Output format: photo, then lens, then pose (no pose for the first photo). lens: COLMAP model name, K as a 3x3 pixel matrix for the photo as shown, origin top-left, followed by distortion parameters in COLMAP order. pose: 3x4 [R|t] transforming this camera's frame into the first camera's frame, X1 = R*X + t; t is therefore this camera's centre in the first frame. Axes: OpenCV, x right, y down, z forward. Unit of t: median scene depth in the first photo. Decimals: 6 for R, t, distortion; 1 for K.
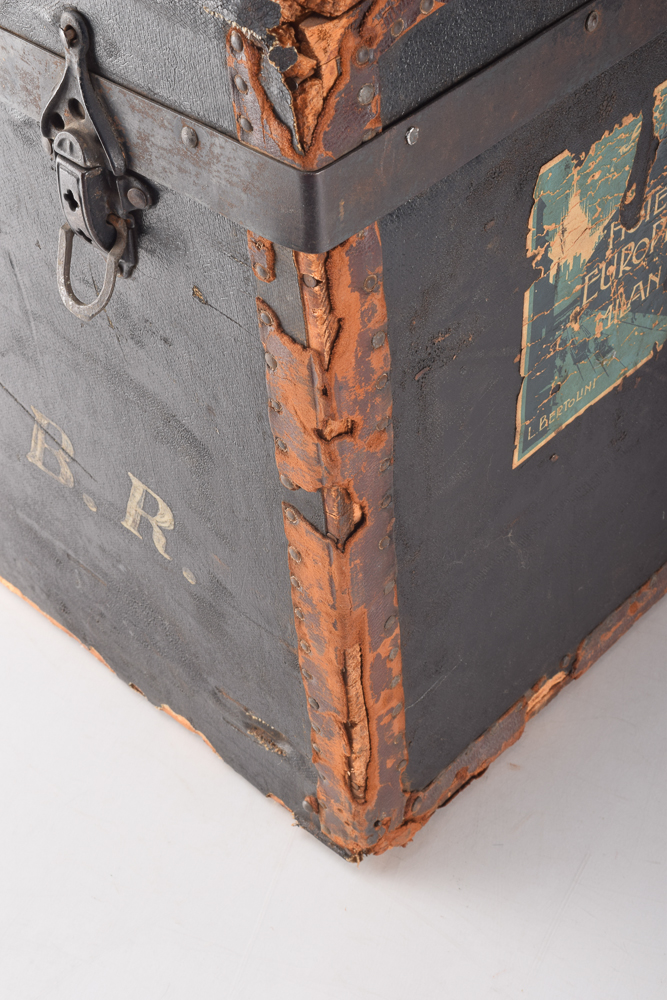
lens RADIAL K [[1604.5, 0, 329.9], [0, 1604.5, 502.0], [0, 0, 1]] dist [-0.017121, 0.000000]
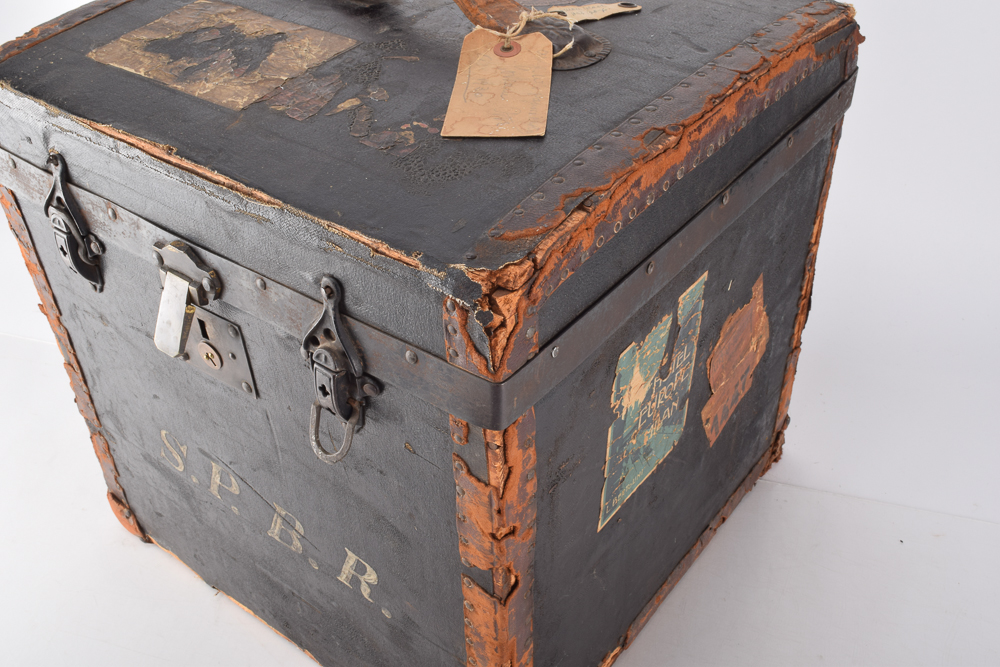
lens RADIAL K [[1023.7, 0, 506.2], [0, 1023.7, 330.0], [0, 0, 1]] dist [-0.071644, 0.000000]
pose [[0.991029, -0.037060, 0.128402, -0.103963], [0.053682, 0.990254, -0.128513, -0.103037], [-0.122388, 0.134253, 0.983360, 0.012272]]
